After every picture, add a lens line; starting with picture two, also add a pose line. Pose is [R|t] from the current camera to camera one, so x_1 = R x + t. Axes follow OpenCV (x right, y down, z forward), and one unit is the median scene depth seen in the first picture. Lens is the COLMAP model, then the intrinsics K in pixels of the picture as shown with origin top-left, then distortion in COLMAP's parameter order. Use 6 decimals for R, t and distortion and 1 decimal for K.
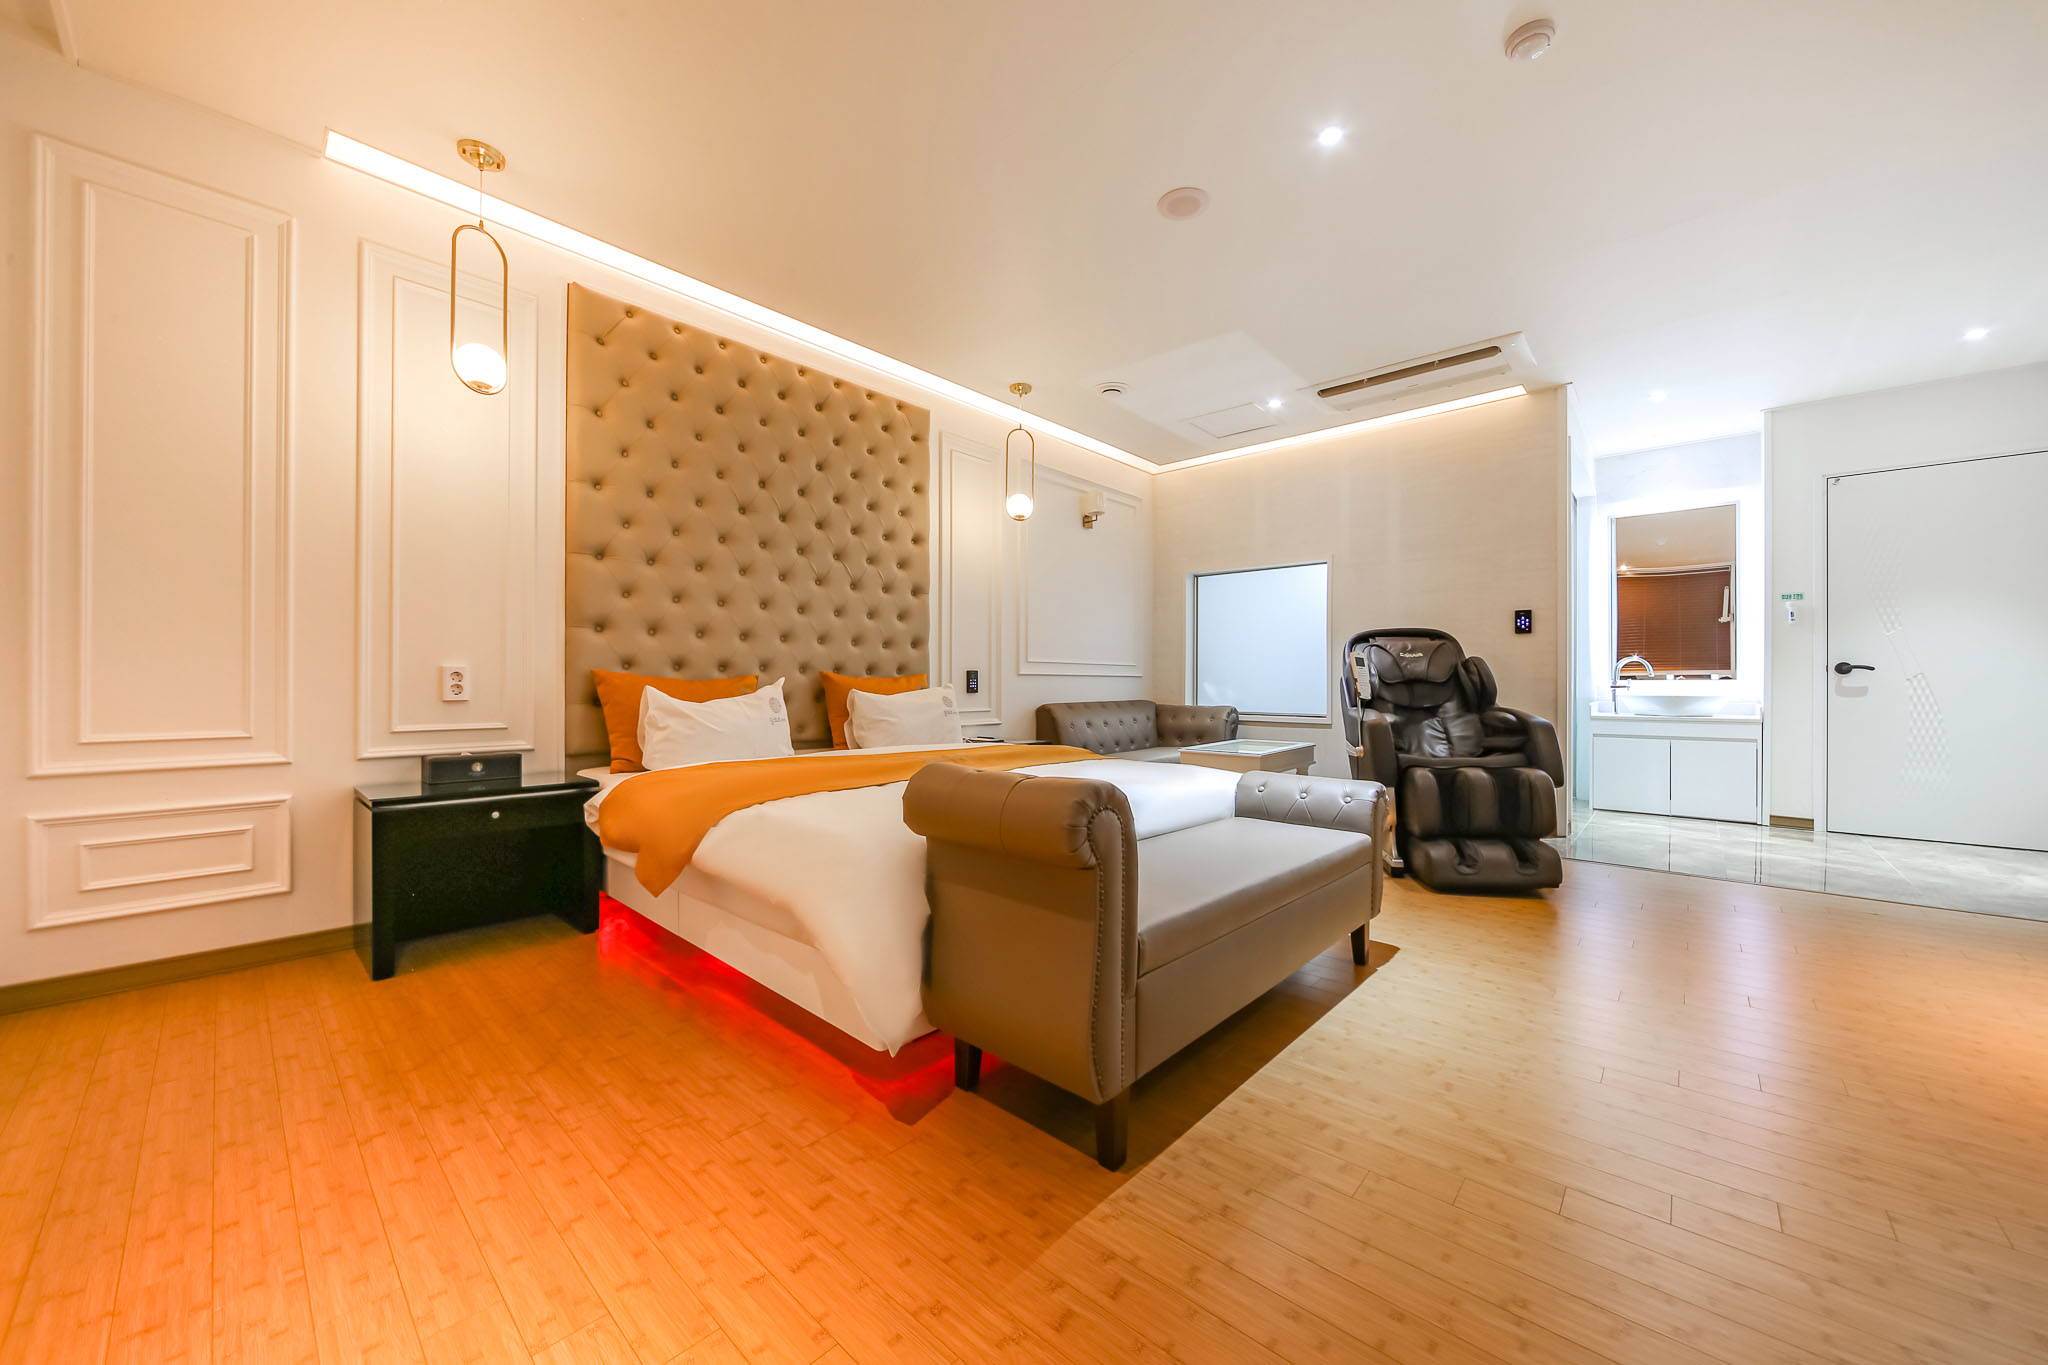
lens RADIAL K [[751.1, 0, 1024.8], [0, 751.1, 676.4], [0, 0, 1]] dist [0.000280, 0.000002]
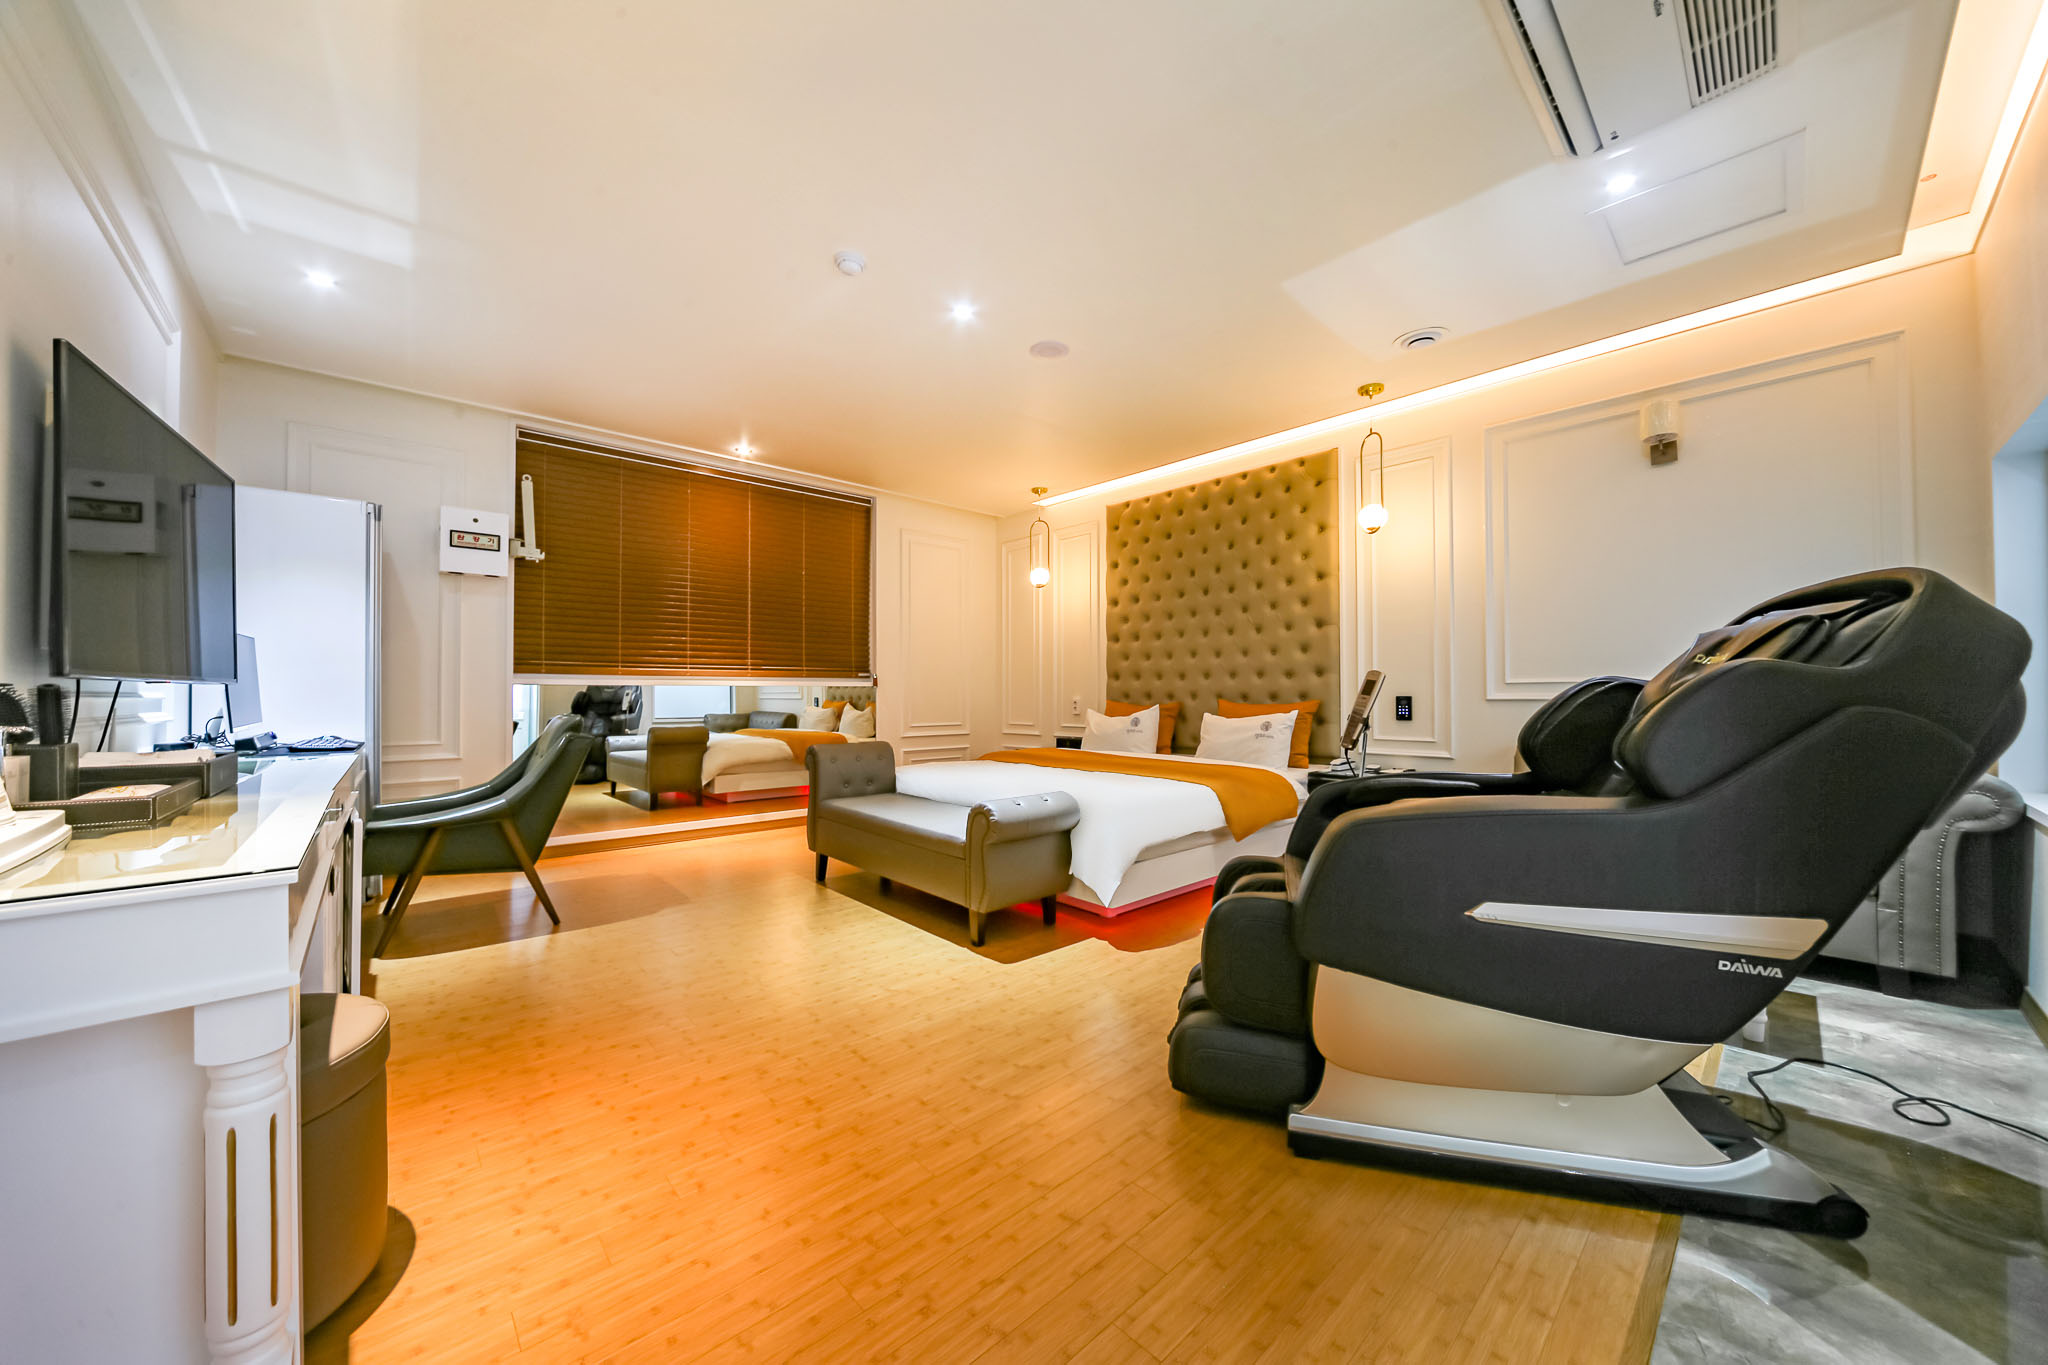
lens RADIAL K [[707.5, 0, 1036.3], [0, 707.5, 684.6], [0, 0, 1]] dist [-0.011904, 0.000281]
pose [[-0.076743, -0.031867, -0.996542, 1.028289], [-0.000693, 0.999491, -0.031908, 0.007865], [0.997051, -0.001758, -0.076726, 0.776492]]
